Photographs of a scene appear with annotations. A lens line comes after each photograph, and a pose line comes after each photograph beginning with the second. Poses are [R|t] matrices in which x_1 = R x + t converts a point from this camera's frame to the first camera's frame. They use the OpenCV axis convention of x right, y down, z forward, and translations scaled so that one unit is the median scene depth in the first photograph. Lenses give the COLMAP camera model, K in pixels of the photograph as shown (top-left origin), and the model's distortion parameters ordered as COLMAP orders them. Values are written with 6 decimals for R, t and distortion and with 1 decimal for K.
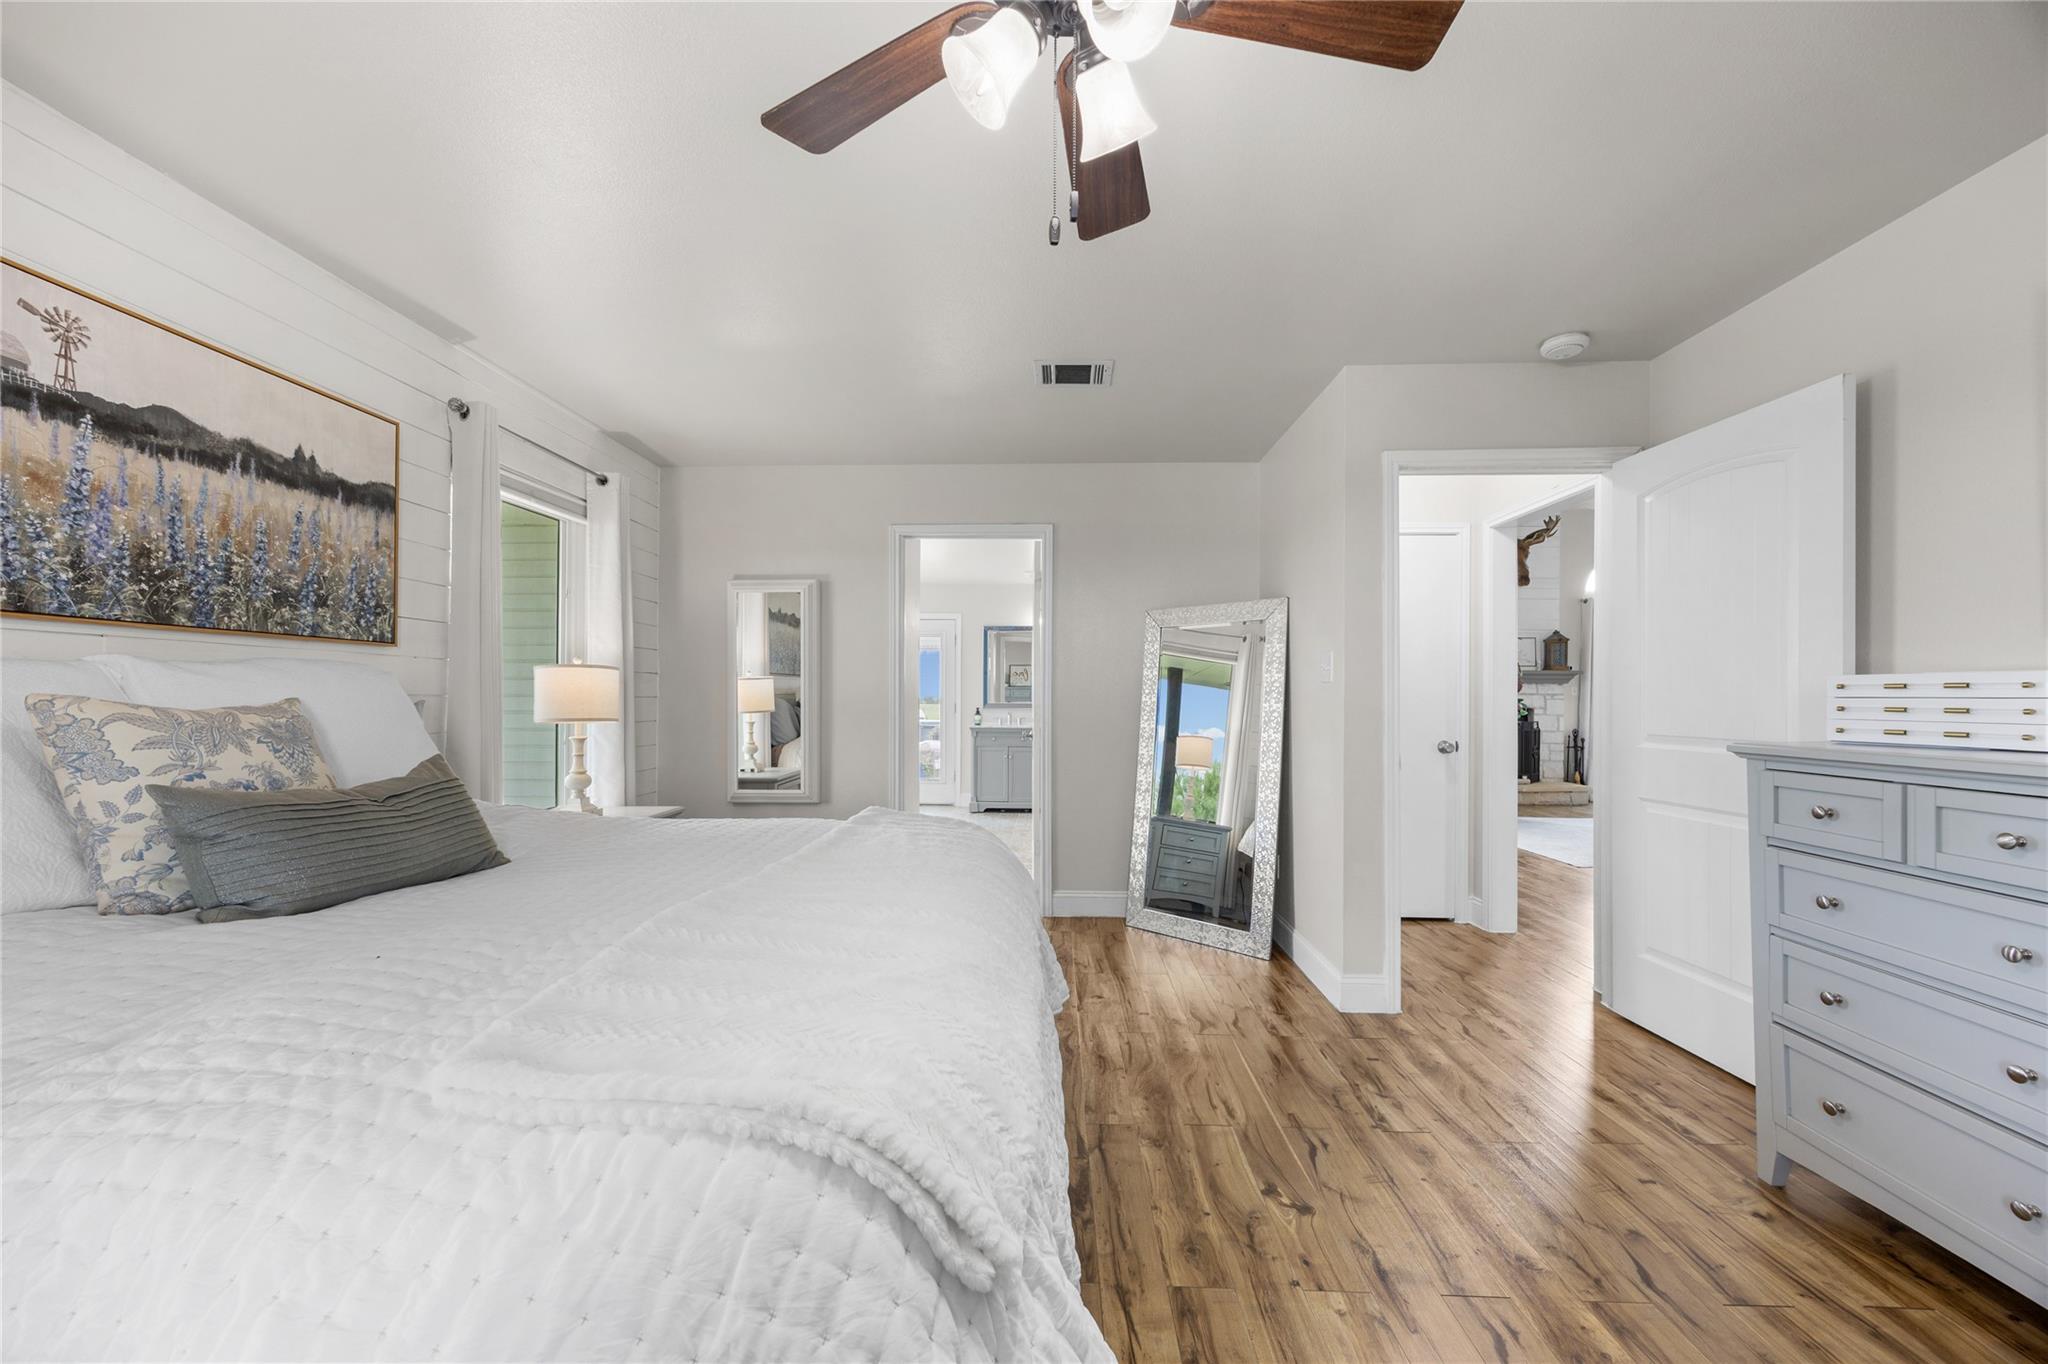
lens RADIAL K [[792.8, 0, 1019.8], [0, 792.8, 698.9], [0, 0, 1]] dist [0.015768, 0.000002]
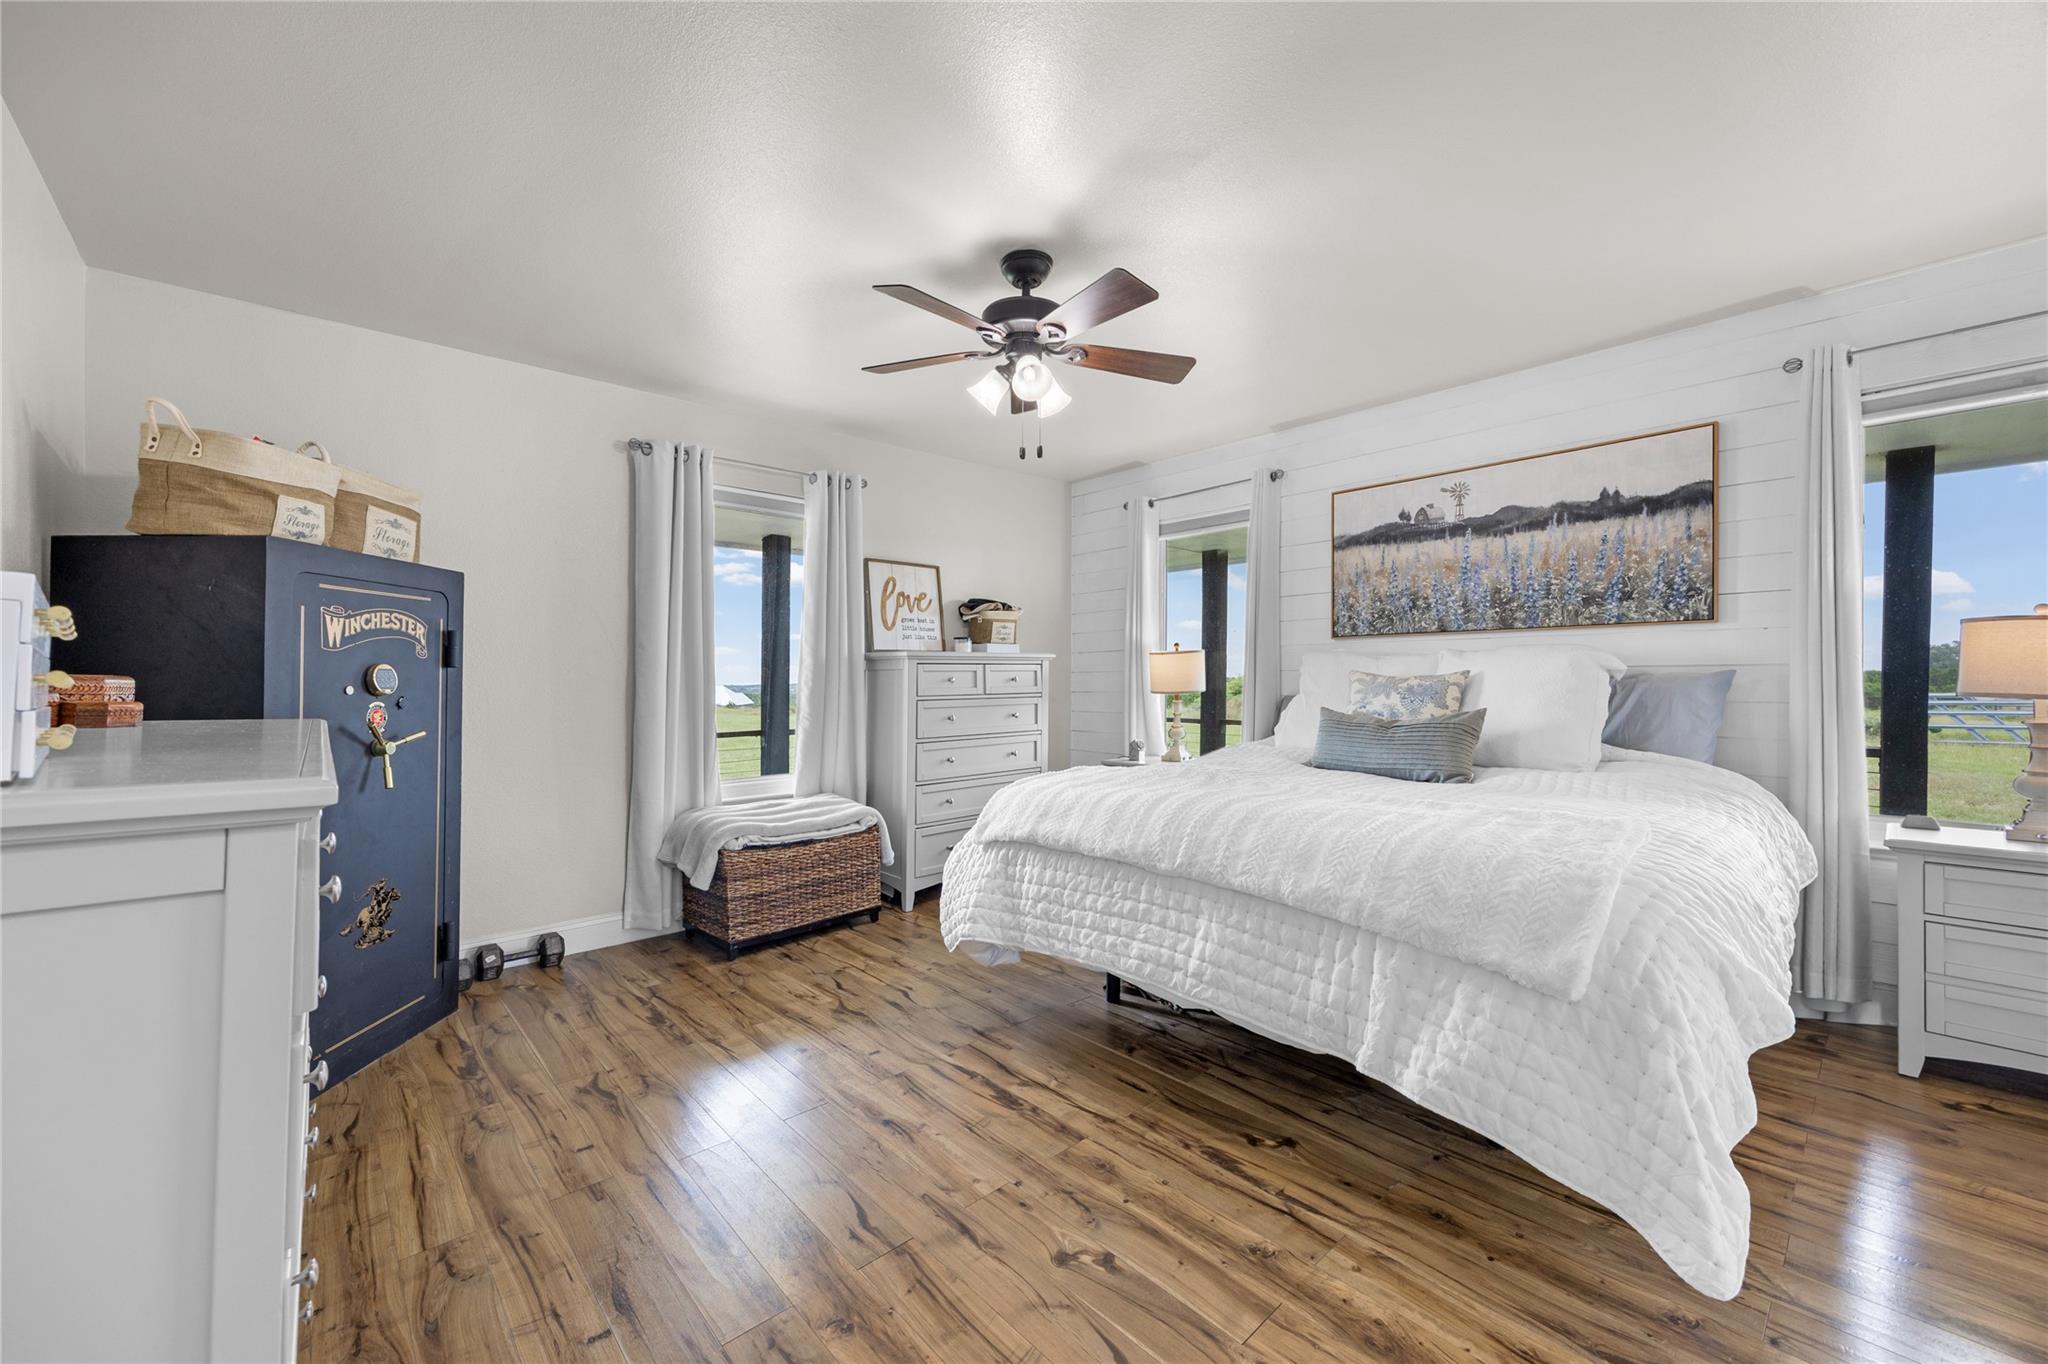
lens RADIAL K [[782.6, 0, 1016.8], [0, 782.6, 672.4], [0, 0, 1]] dist [0.000051, -0.000009]
pose [[-0.706010, -0.002714, -0.708197, 0.812064], [0.006054, 0.999933, -0.009868, 0.012114], [0.708176, -0.011254, -0.705946, 1.281157]]
